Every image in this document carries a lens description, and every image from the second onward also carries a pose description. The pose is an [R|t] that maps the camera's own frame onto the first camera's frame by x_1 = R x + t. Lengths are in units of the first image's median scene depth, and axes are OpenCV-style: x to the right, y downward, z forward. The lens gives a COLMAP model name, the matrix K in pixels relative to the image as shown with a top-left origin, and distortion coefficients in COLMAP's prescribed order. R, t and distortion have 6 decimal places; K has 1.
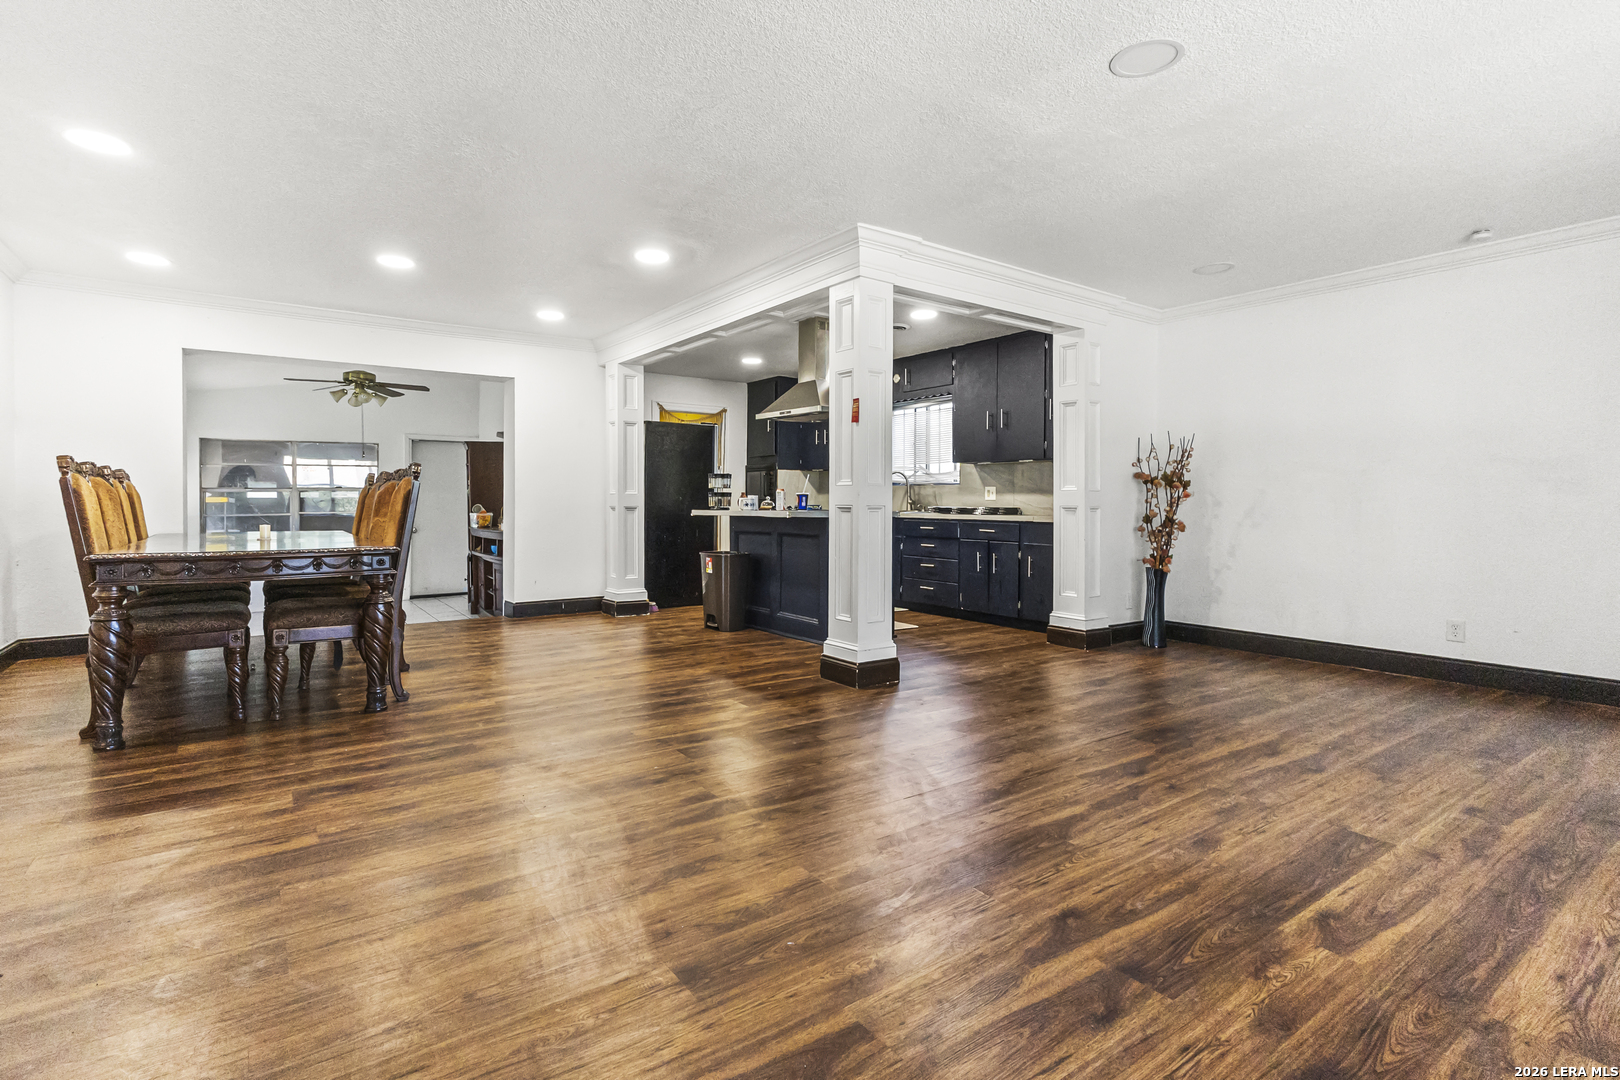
lens RADIAL K [[776.5, 0, 797.4], [0, 776.5, 503.9], [0, 0, 1]] dist [-0.002519, 0.000819]
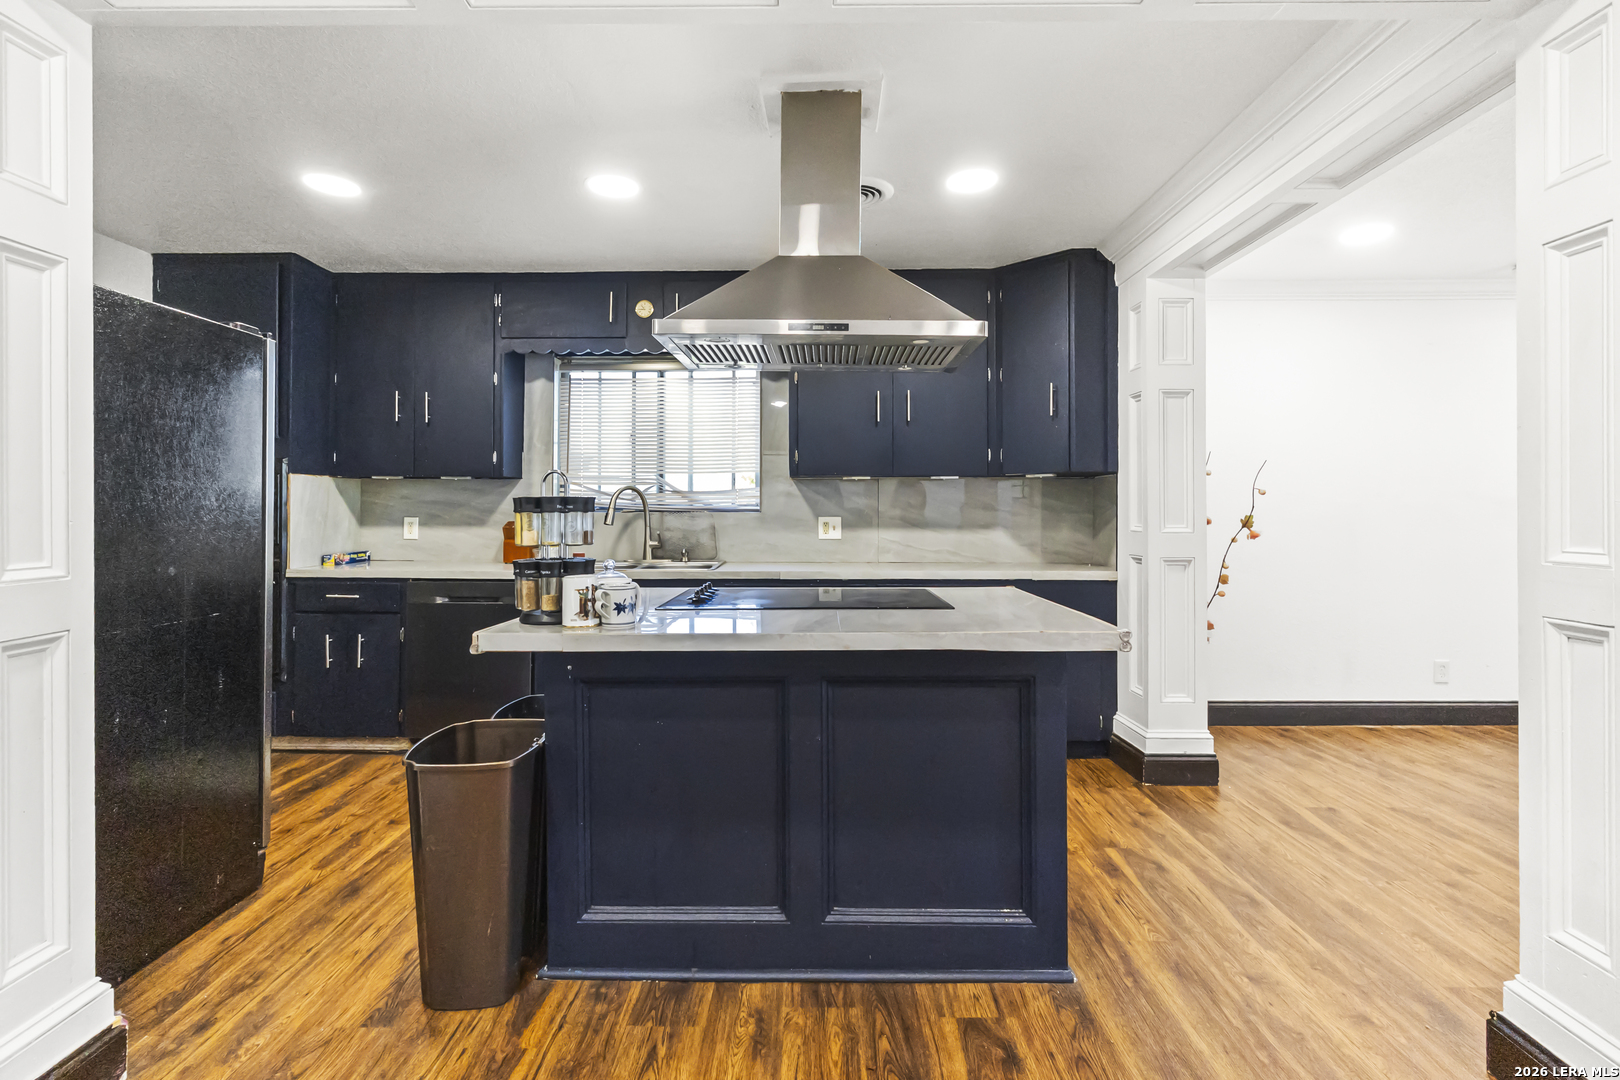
lens RADIAL K [[776.5, 0, 801.9], [0, 776.5, 508.7], [0, 0, 1]] dist [-0.002519, 0.000819]
pose [[0.594678, -0.005890, 0.803943, -0.296024], [0.006010, 0.999978, 0.002881, -0.035999], [-0.803942, 0.003119, 0.594700, 0.784328]]
